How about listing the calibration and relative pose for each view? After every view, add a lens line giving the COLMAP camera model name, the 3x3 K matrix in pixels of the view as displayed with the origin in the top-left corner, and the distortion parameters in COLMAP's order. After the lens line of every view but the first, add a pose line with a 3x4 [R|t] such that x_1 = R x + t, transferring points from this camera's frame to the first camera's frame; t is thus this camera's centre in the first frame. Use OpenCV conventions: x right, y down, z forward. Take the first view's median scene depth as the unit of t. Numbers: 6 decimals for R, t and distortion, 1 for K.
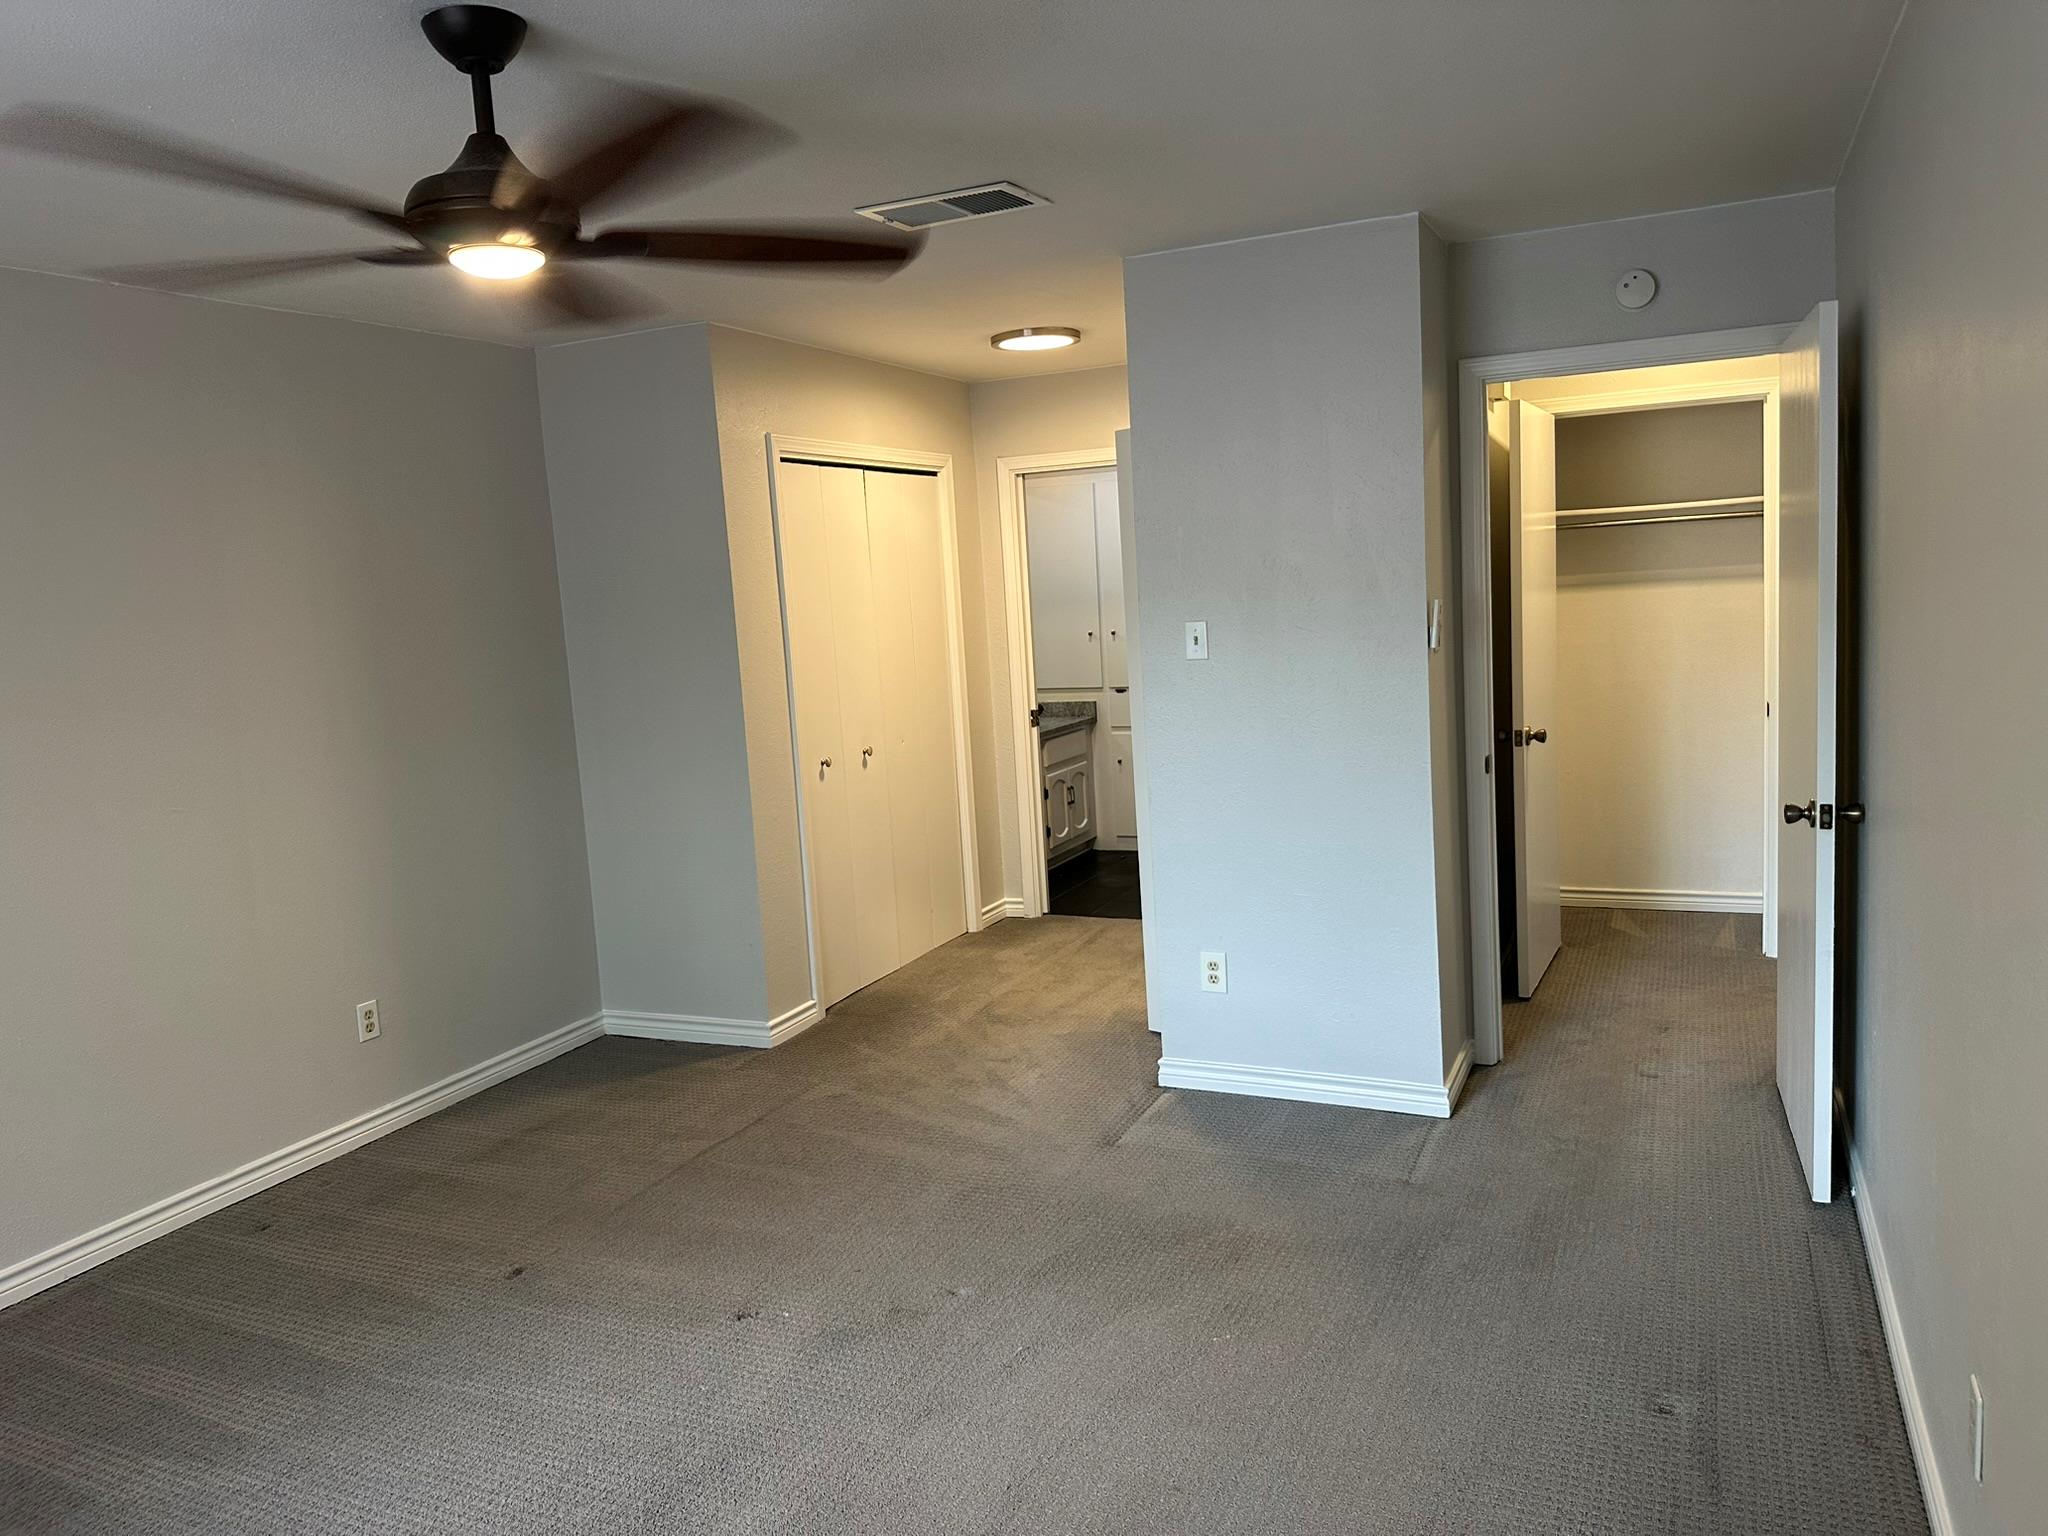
lens RADIAL K [[1420.3, 0, 1078.8], [0, 1420.3, 684.6], [0, 0, 1]] dist [0.050554, -0.061870]
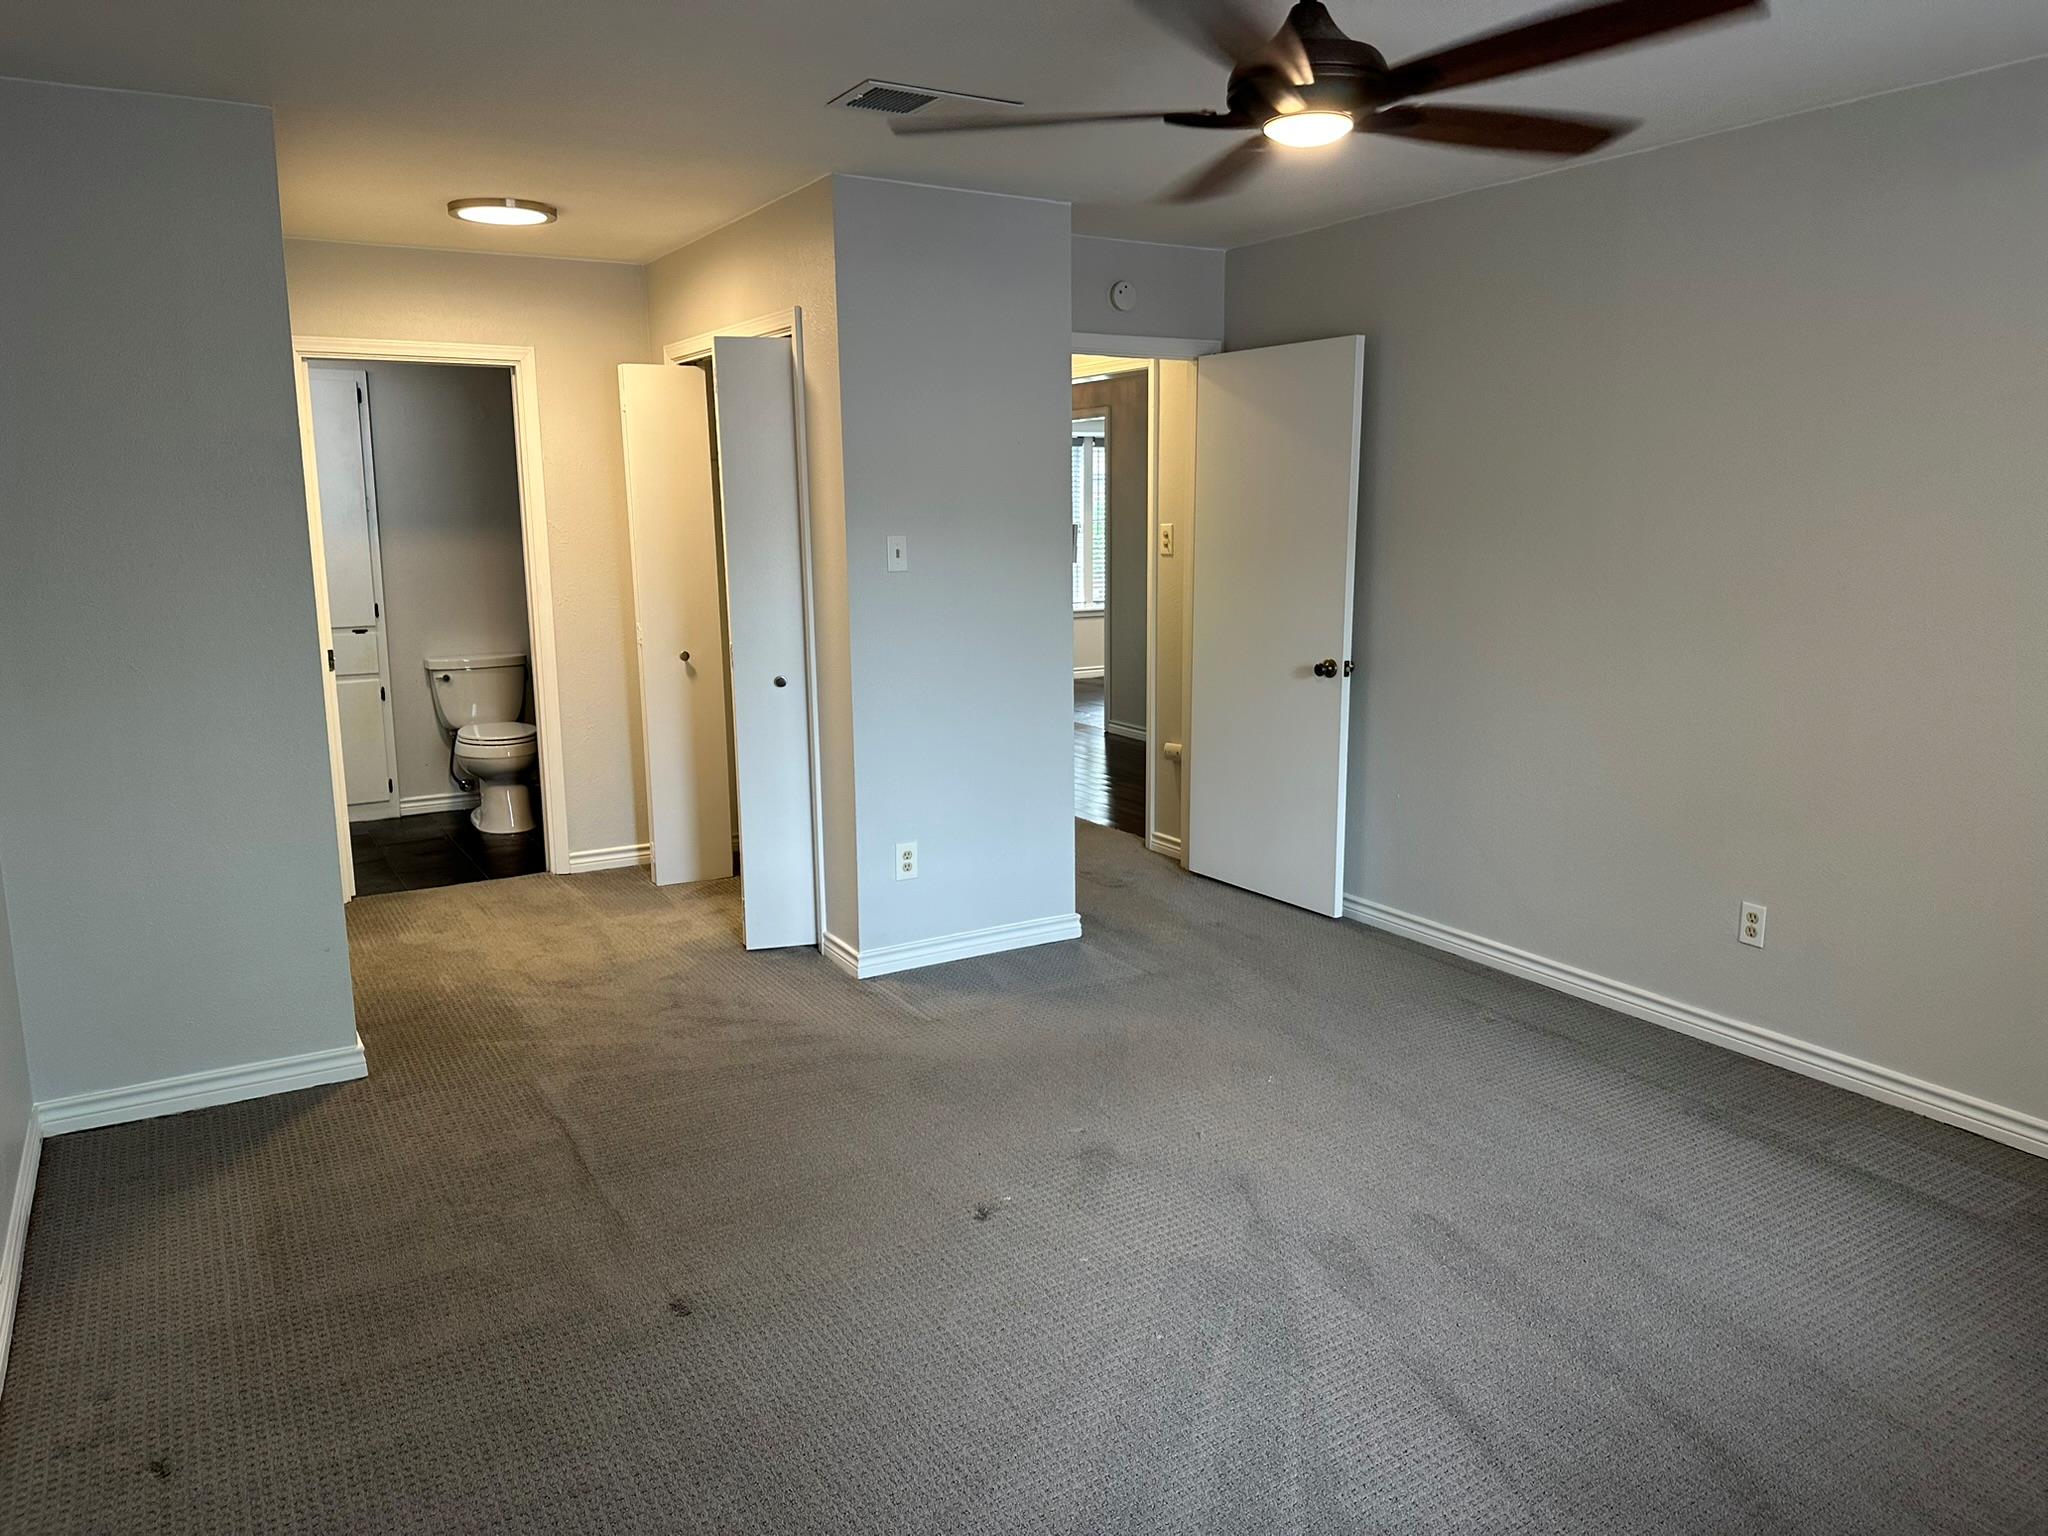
lens RADIAL K [[1420.3, 0, 1051.4], [0, 1420.3, 694.3], [0, 0, 1]] dist [0.050554, -0.061870]
pose [[0.584623, -0.061274, 0.808988, -0.645428], [0.036563, 0.998121, 0.049177, 0.023481], [-0.810481, 0.000829, 0.585765, 0.251859]]
